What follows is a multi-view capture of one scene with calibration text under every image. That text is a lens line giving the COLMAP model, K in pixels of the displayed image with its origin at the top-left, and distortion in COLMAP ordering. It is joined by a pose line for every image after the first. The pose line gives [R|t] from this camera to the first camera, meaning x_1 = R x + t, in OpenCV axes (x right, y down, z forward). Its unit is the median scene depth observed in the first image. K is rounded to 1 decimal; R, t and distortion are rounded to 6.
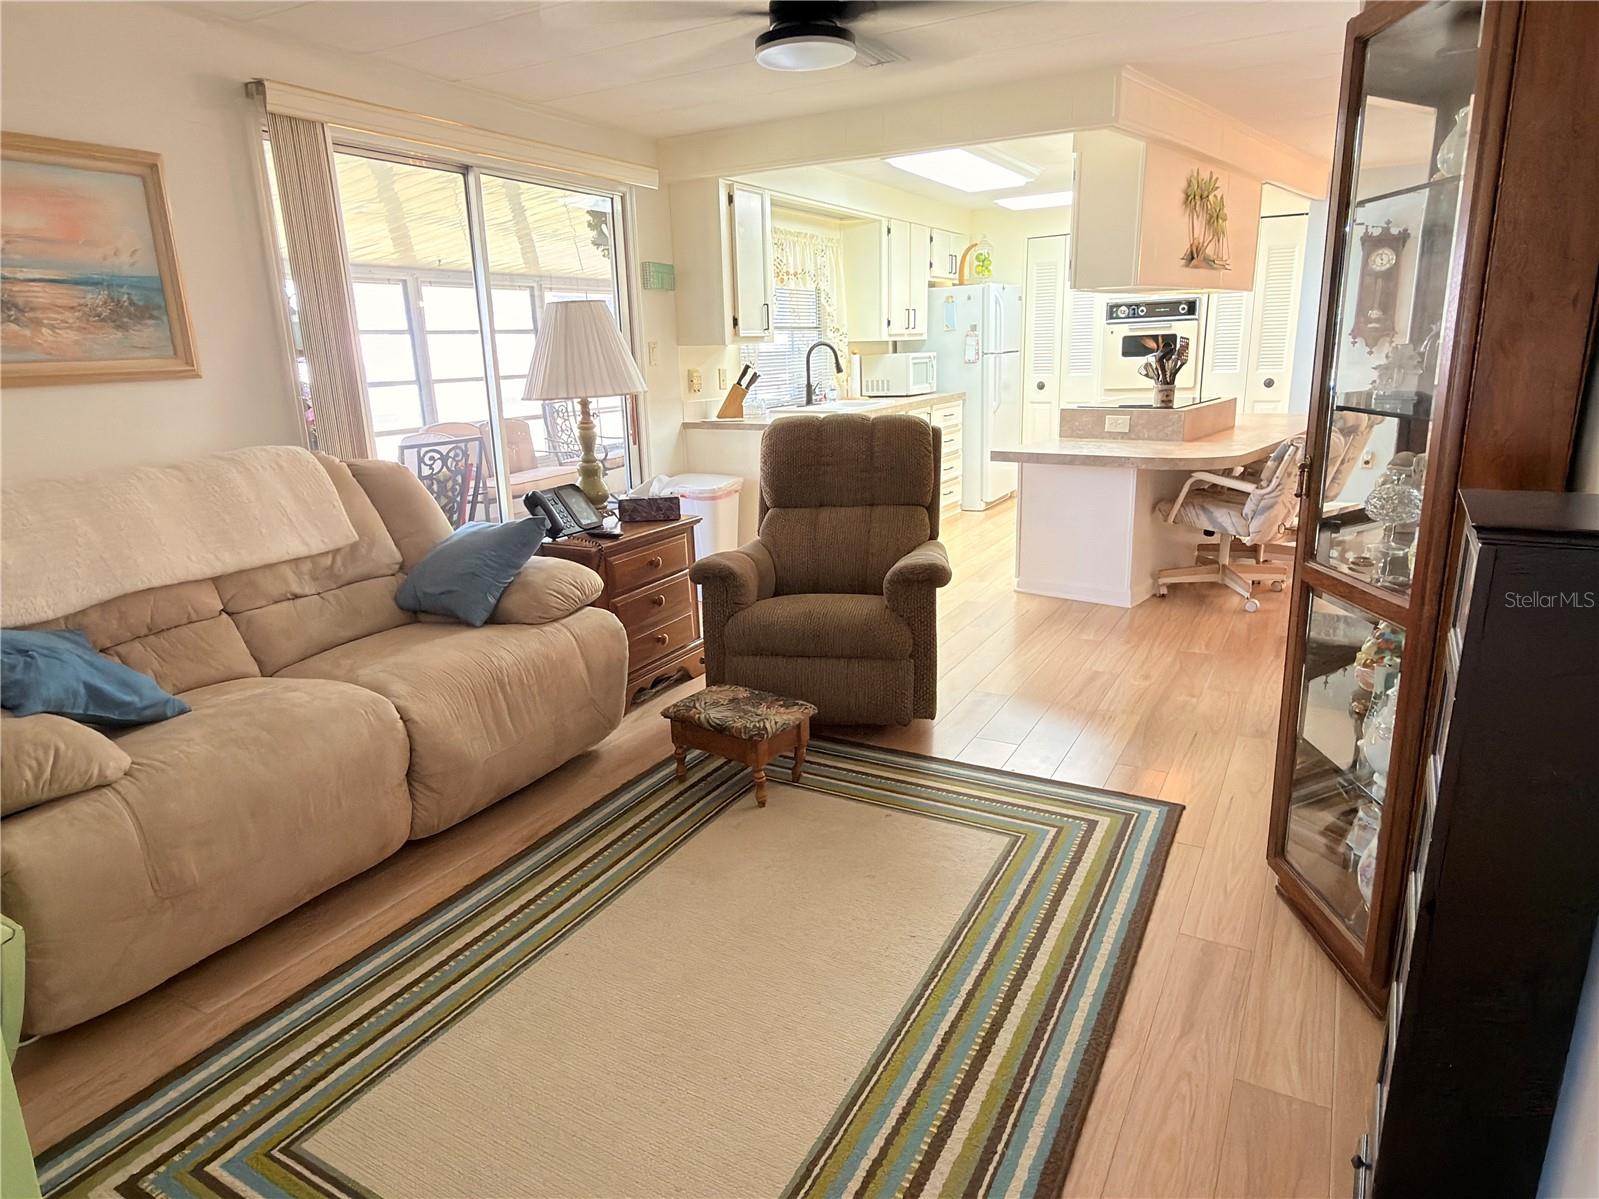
lens RADIAL K [[953.4, 0, 799.5], [0, 953.4, 599.5], [0, 0, 1]] dist [-0.000838, -0.000486]
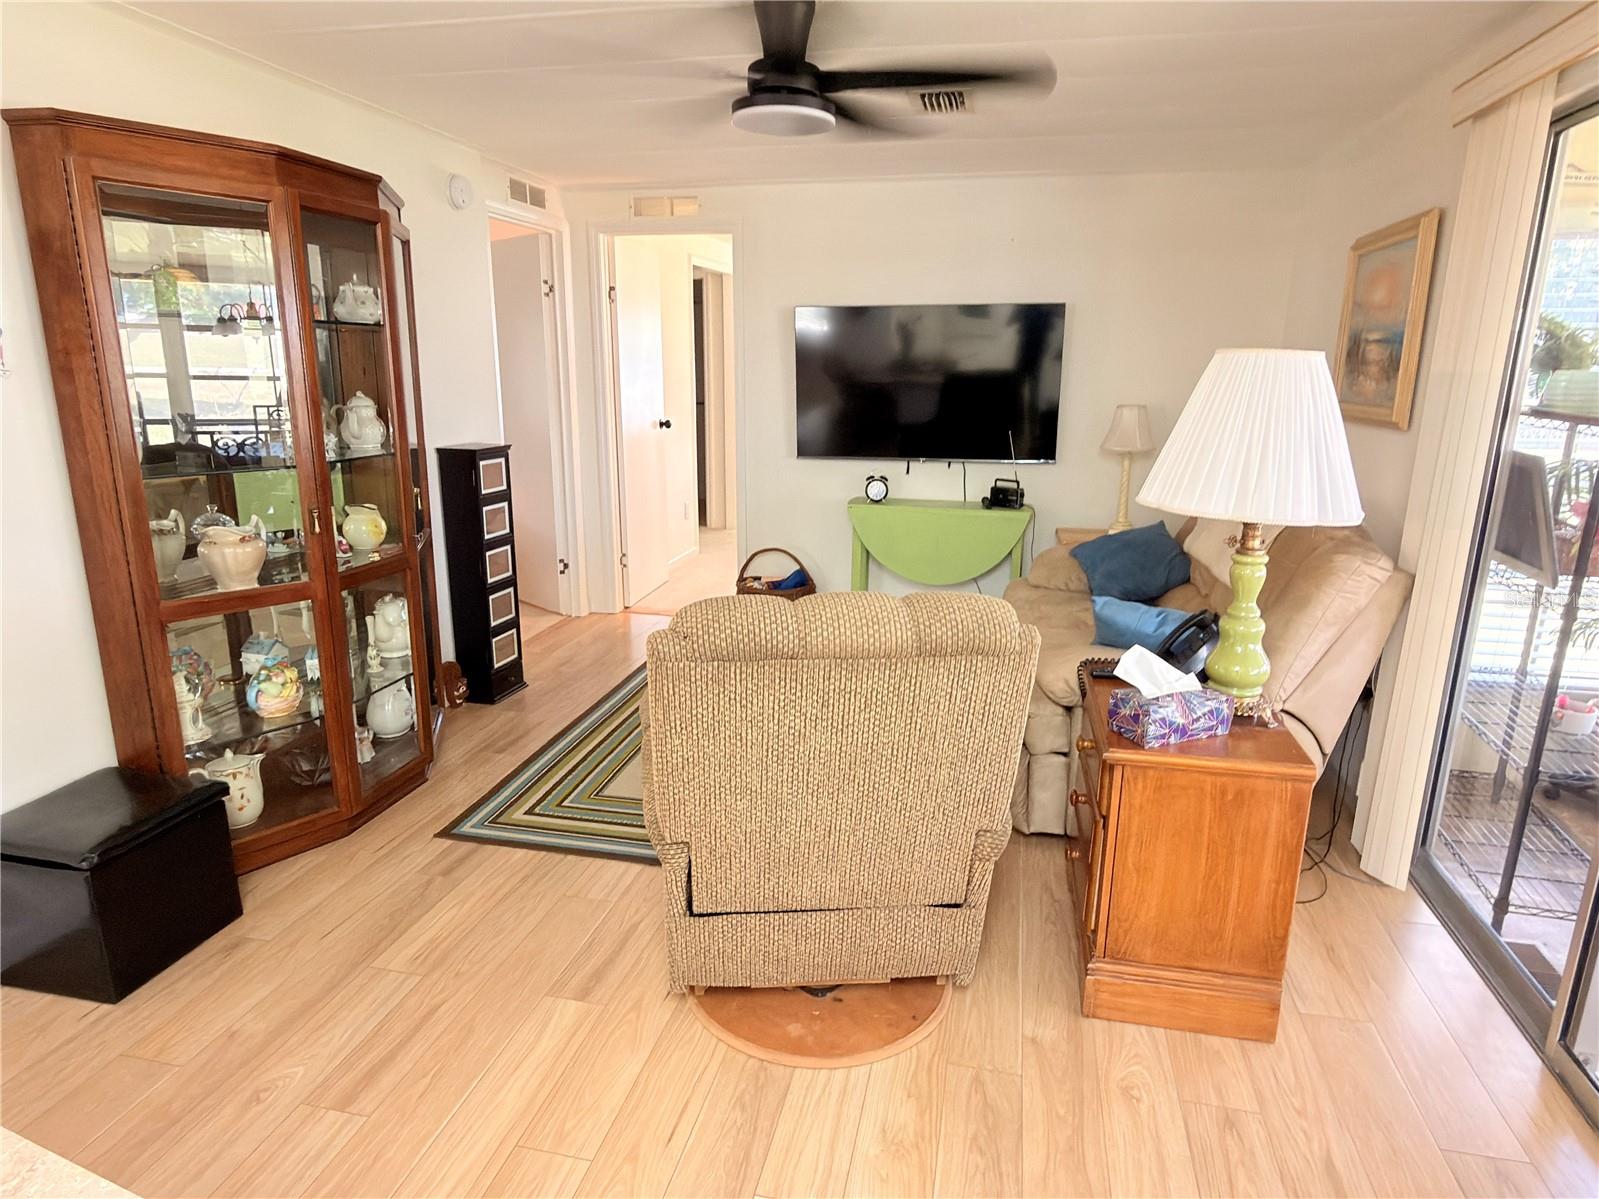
lens RADIAL K [[953.4, 0, 799.5], [0, 953.4, 599.5], [0, 0, 1]] dist [-0.000838, -0.000486]
pose [[-0.958425, 0.089545, -0.270931, 0.211874], [-0.054217, 0.875042, 0.481001, -0.438711], [0.280147, 0.475692, -0.833807, 1.467247]]
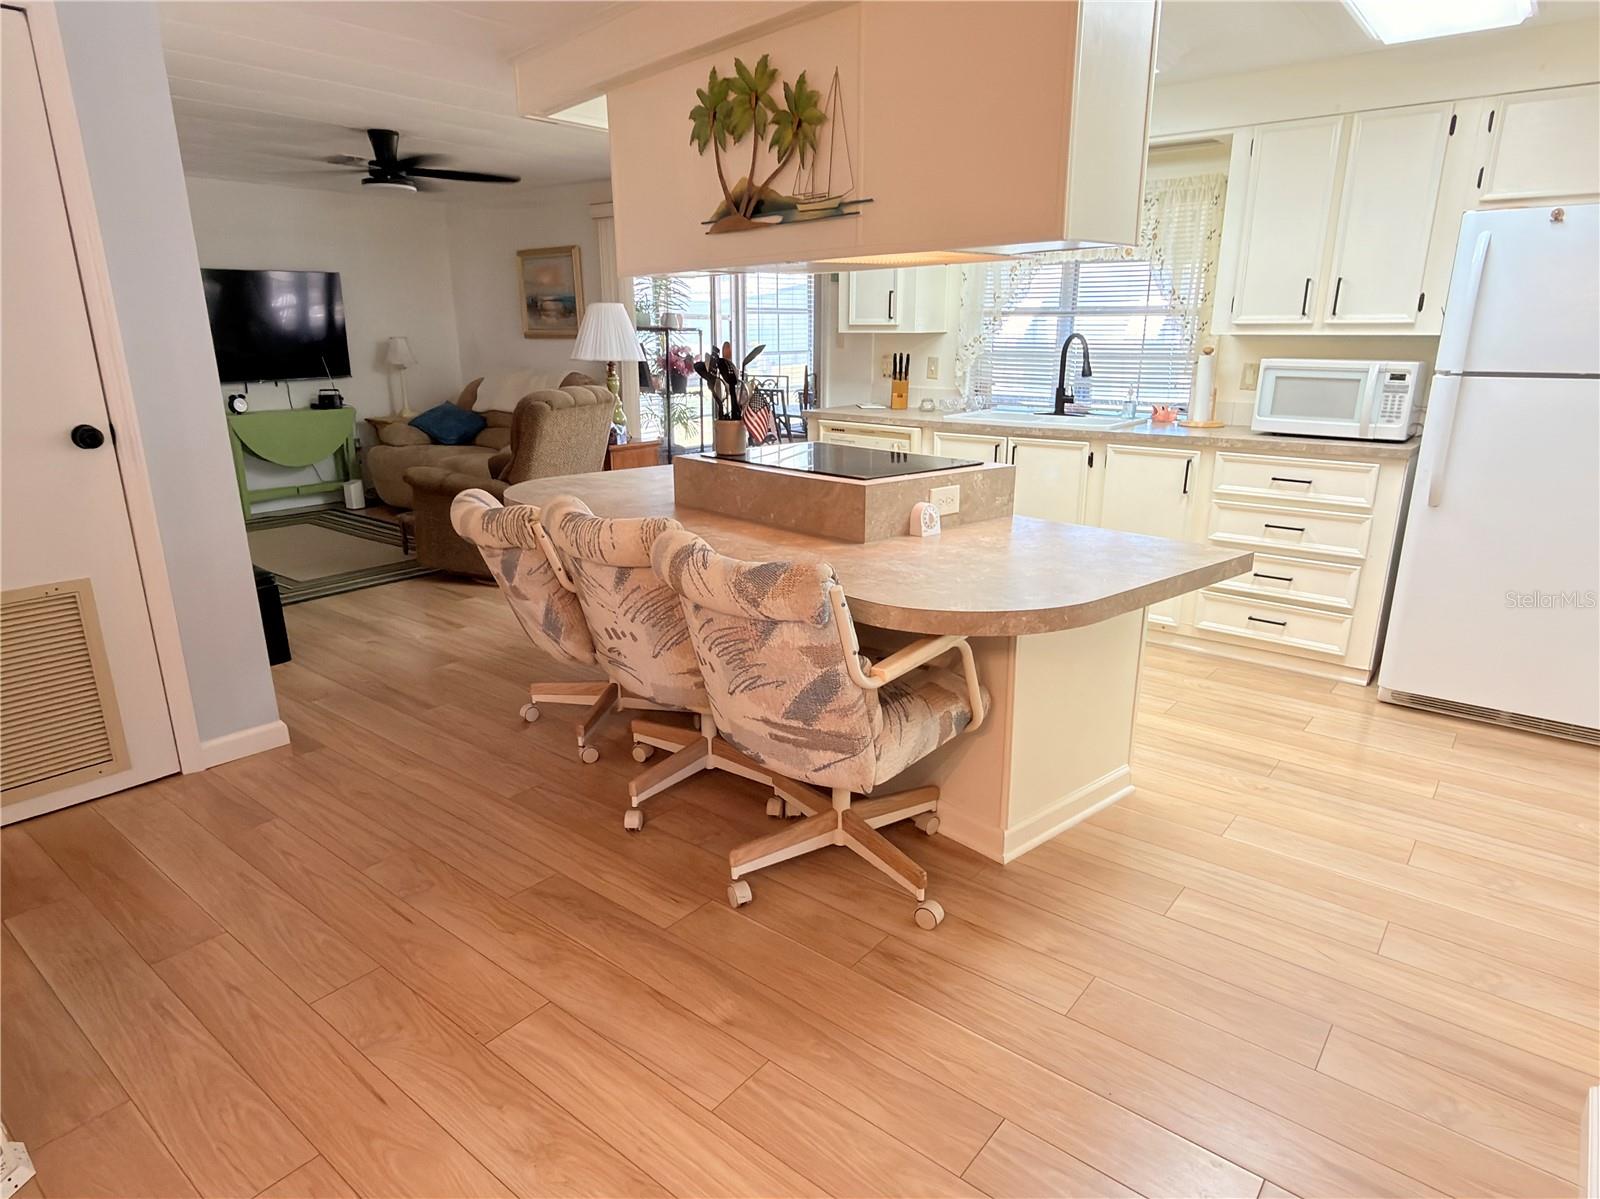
lens RADIAL K [[954.0, 0, 800.0], [0, 954.0, 599.5], [0, 0, 1]] dist [-0.000838, -0.000486]
pose [[-0.167910, 0.305486, -0.937275, 1.442630], [-0.247993, 0.907108, 0.340081, -0.494858], [0.954099, 0.289541, -0.076553, 1.601827]]
